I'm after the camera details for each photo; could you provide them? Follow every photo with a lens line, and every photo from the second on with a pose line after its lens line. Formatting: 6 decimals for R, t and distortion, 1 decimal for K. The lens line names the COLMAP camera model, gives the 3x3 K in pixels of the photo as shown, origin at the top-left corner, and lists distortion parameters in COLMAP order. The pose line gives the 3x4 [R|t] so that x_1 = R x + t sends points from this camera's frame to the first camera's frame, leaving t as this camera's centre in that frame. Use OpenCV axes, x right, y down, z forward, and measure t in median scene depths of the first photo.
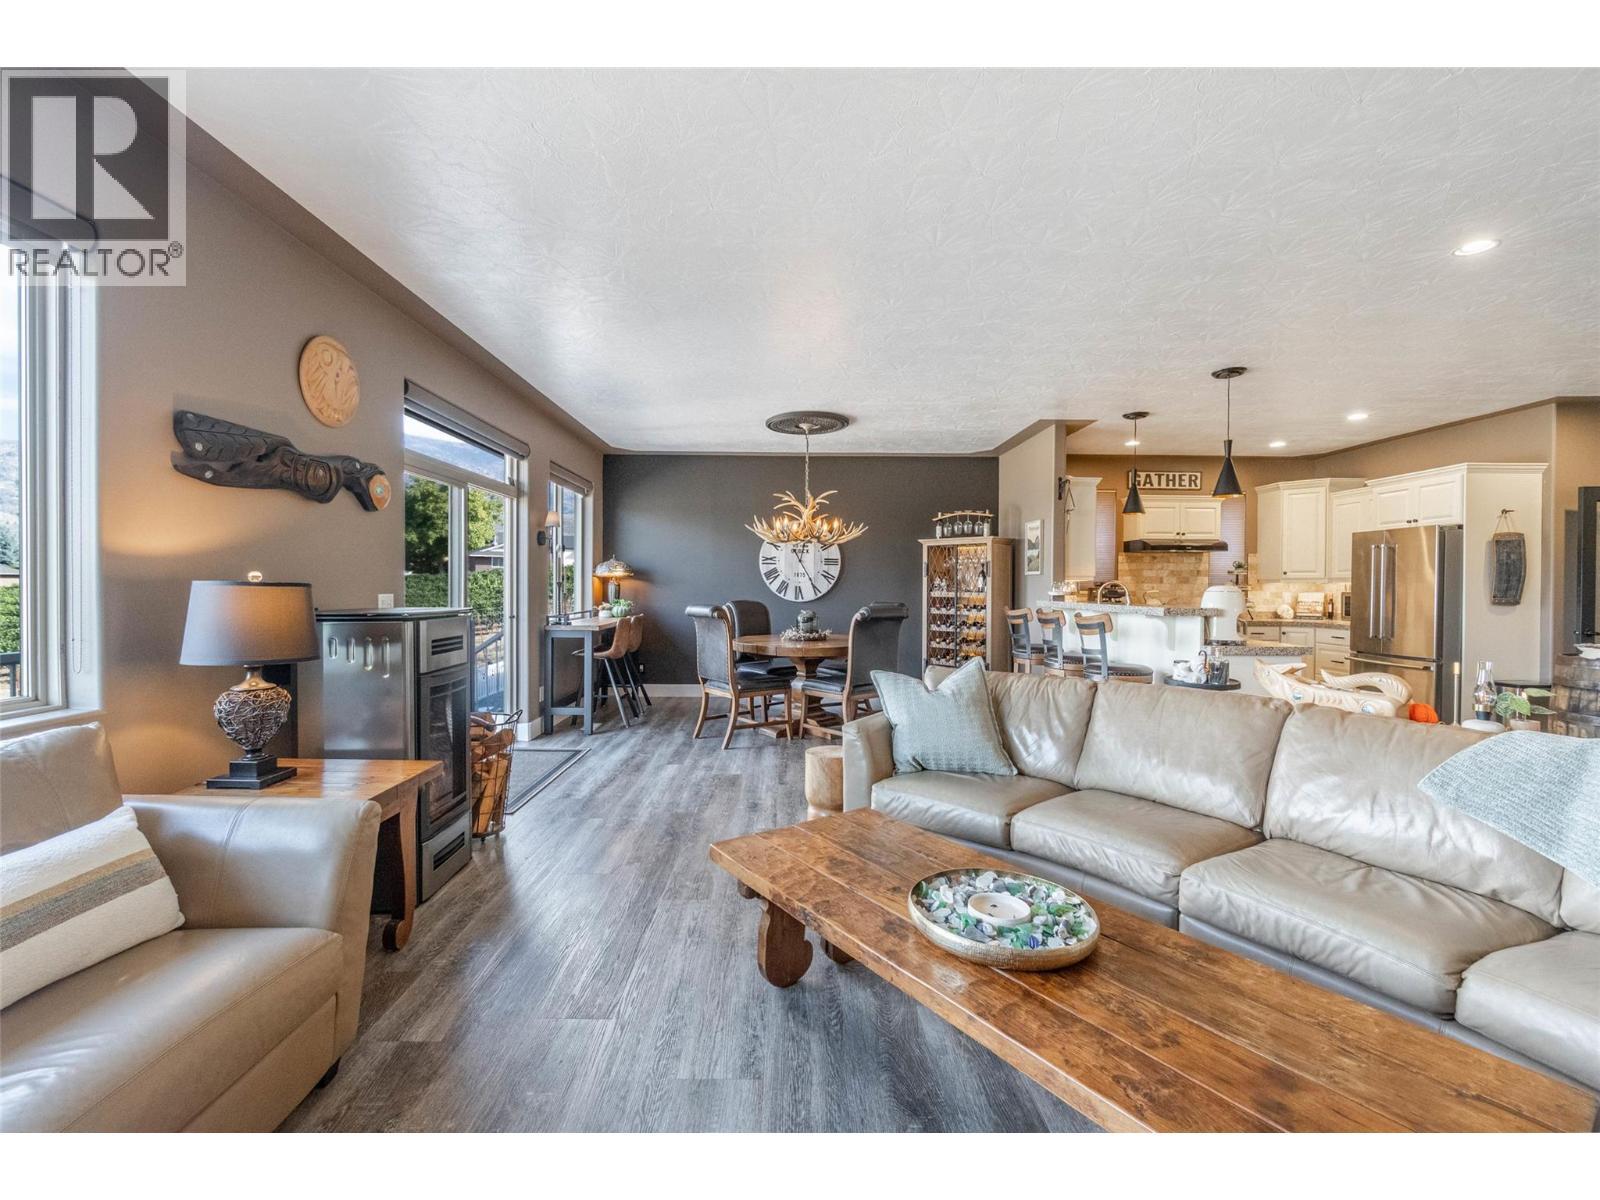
lens RADIAL K [[693.5, 0, 792.2], [0, 693.5, 592.9], [0, 0, 1]] dist [-0.002924, 0.001080]
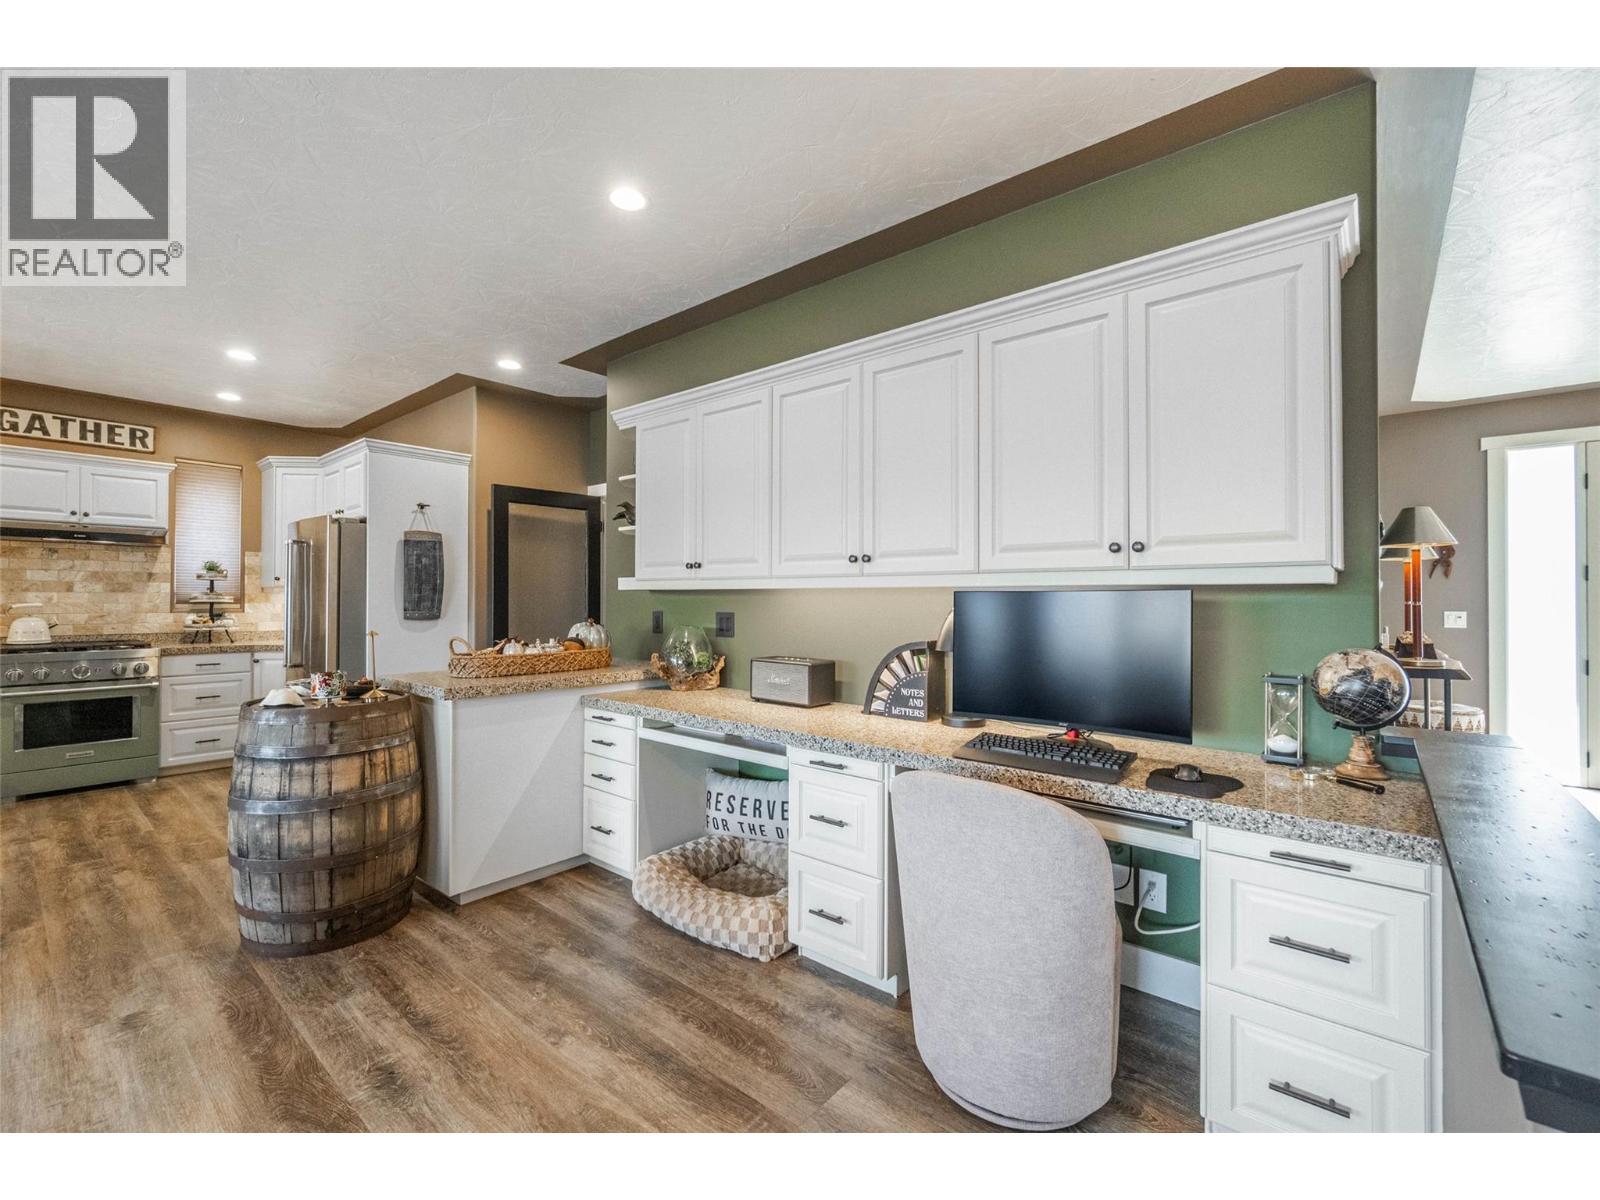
lens RADIAL K [[693.5, 0, 801.4], [0, 693.5, 594.8], [0, 0, 1]] dist [-0.002924, 0.001080]
pose [[0.655517, 0.002492, 0.755176, 0.616875], [0.007340, 0.999926, -0.009671, -0.000172], [-0.755145, 0.011882, 0.655450, 0.104099]]
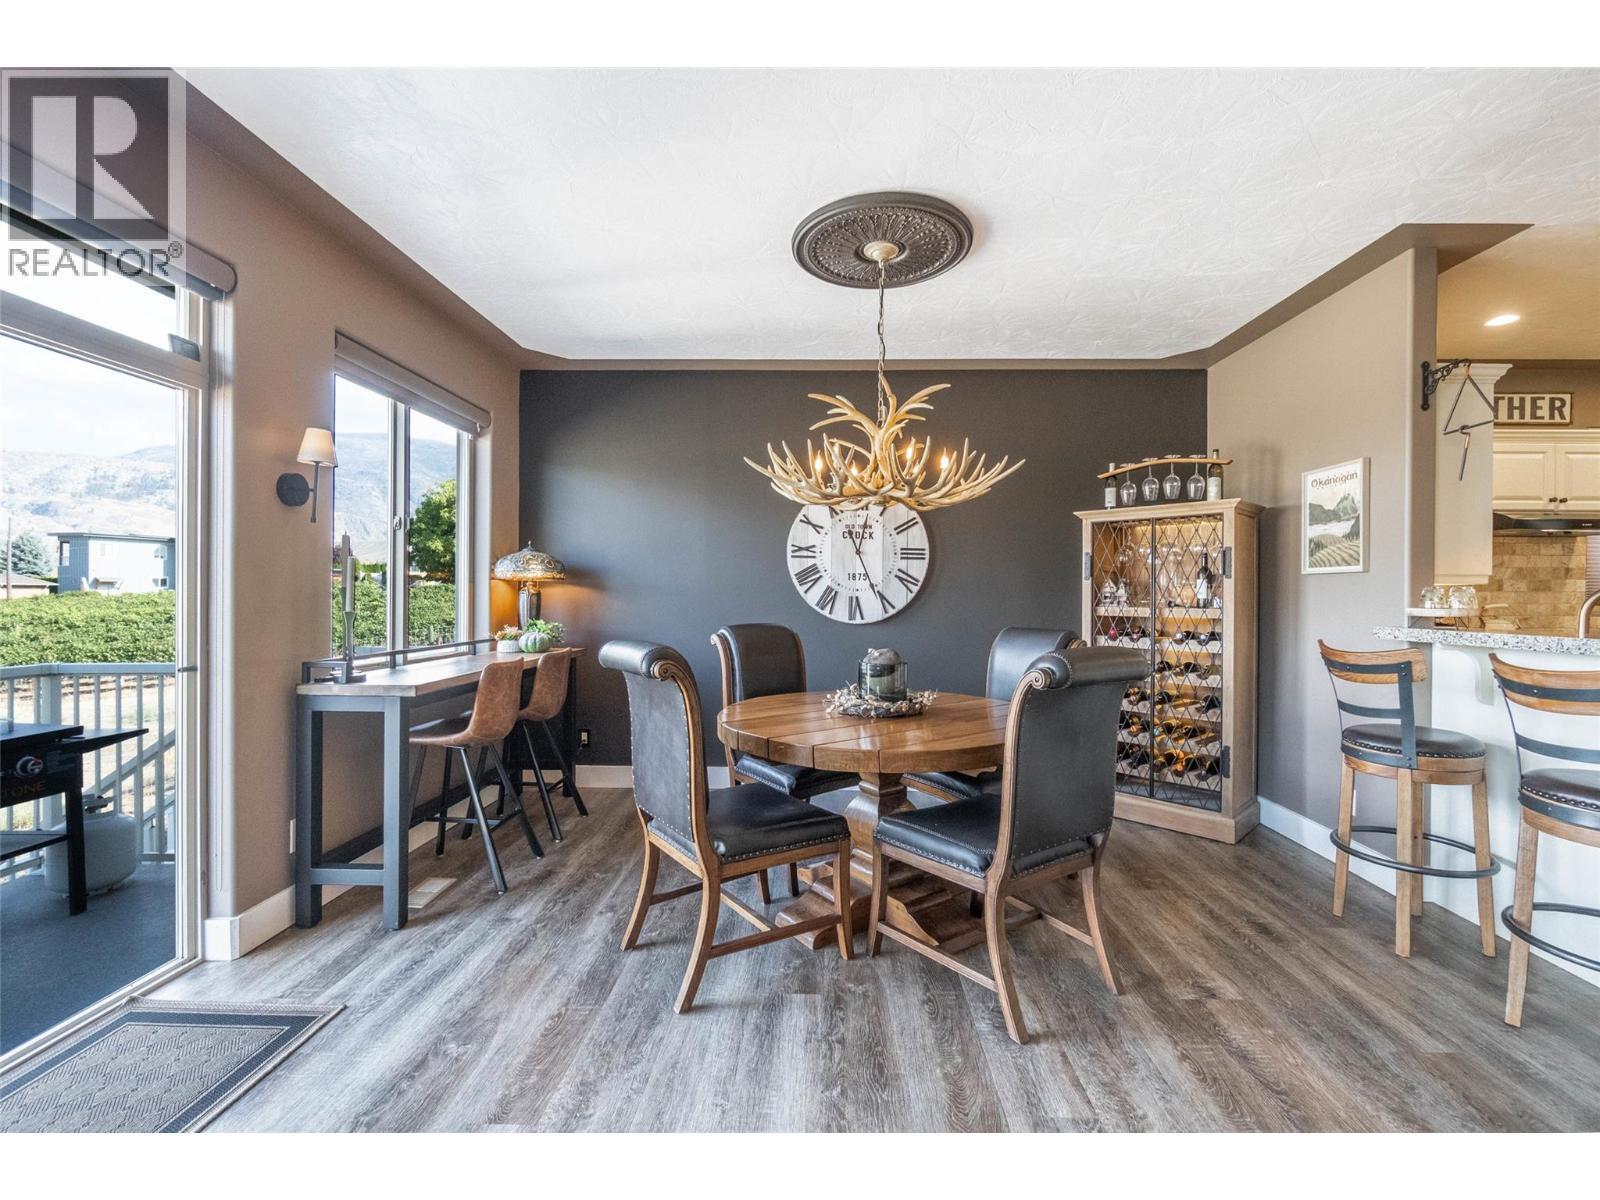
lens RADIAL K [[693.5, 0, 815.7], [0, 693.5, 598.6], [0, 0, 1]] dist [-0.002924, 0.001080]
pose [[0.999555, -0.000312, -0.029816, -0.008175], [0.000095, 0.999974, -0.007256, -0.004653], [0.029818, 0.007250, 0.999529, 0.525843]]
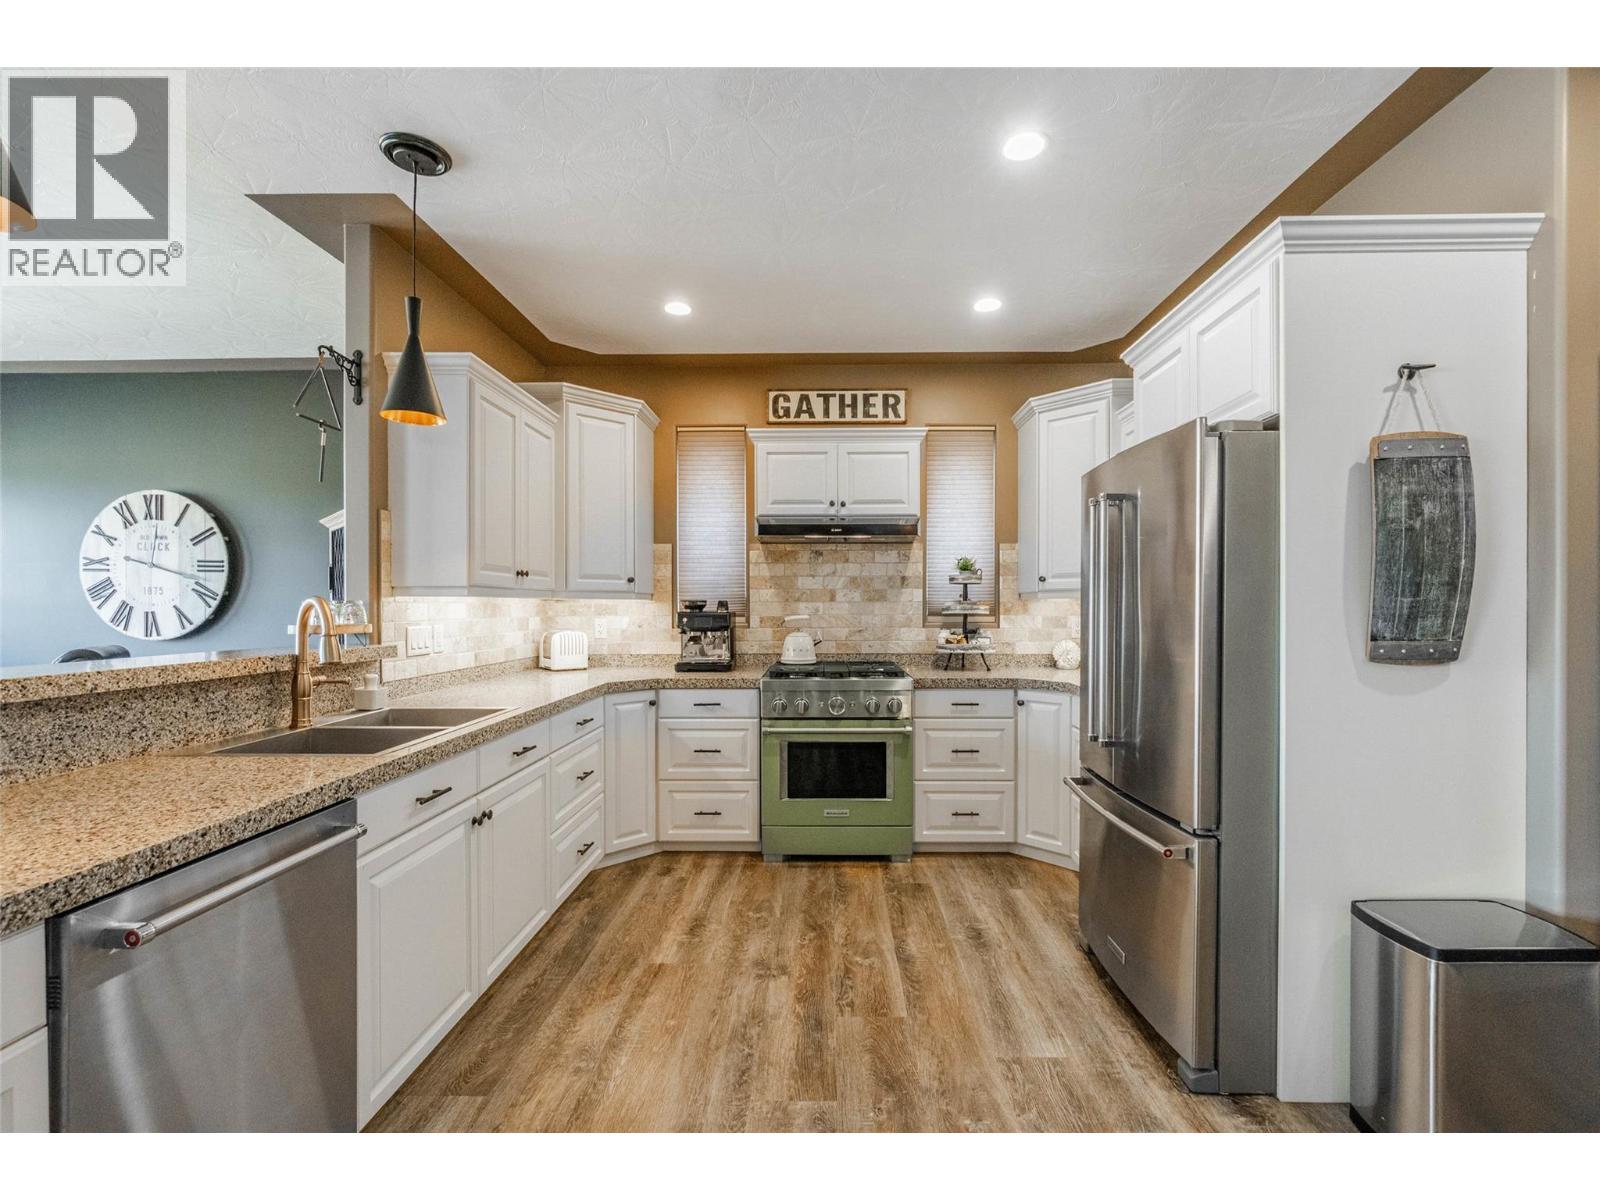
lens RADIAL K [[693.5, 0, 818.1], [0, 693.5, 612.4], [0, 0, 1]] dist [-0.002924, 0.001080]
pose [[0.999580, -0.007071, -0.028108, 0.670395], [0.007032, 0.999974, -0.001500, -0.006078], [0.028117, 0.001302, 0.999604, 0.589041]]
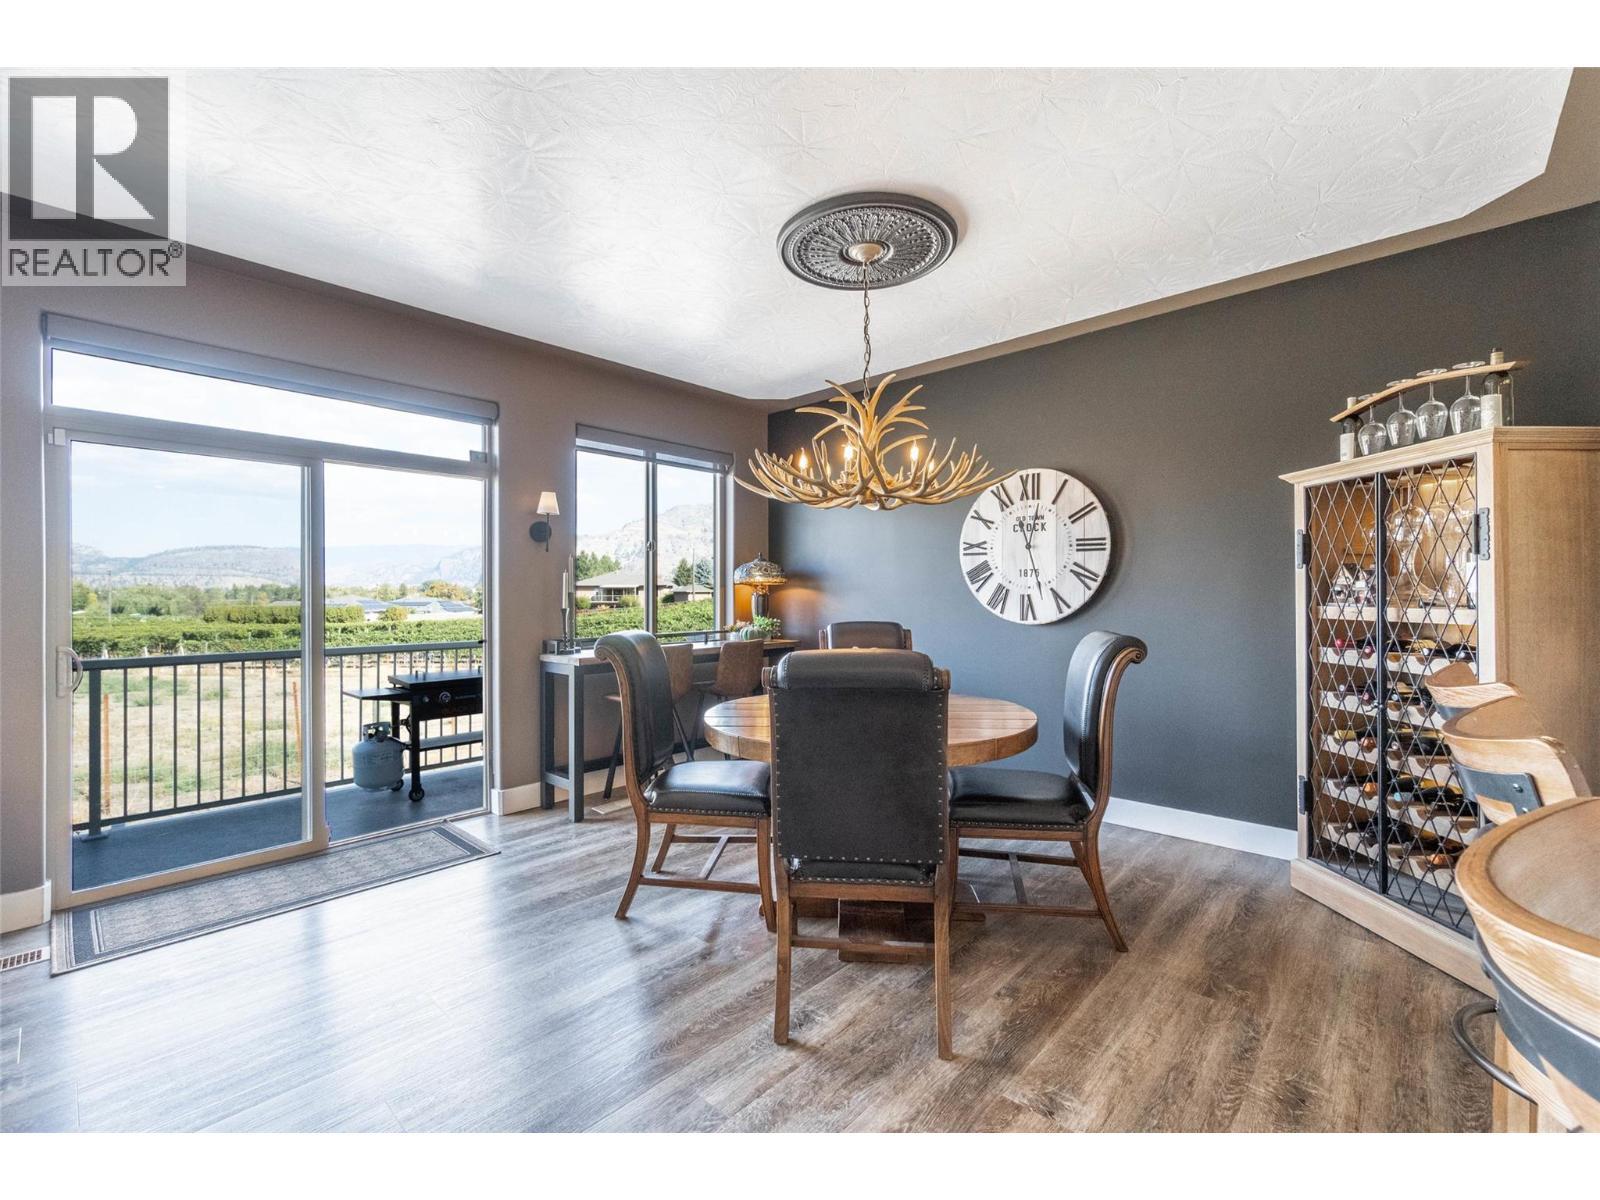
lens RADIAL K [[693.5, 0, 801.7], [0, 693.5, 591.6], [0, 0, 1]] dist [-0.002924, 0.001080]
pose [[0.730700, -0.012801, -0.682578, 0.299115], [0.001167, 0.999846, -0.017501, -0.003866], [0.682697, 0.011991, 0.730603, 0.619616]]
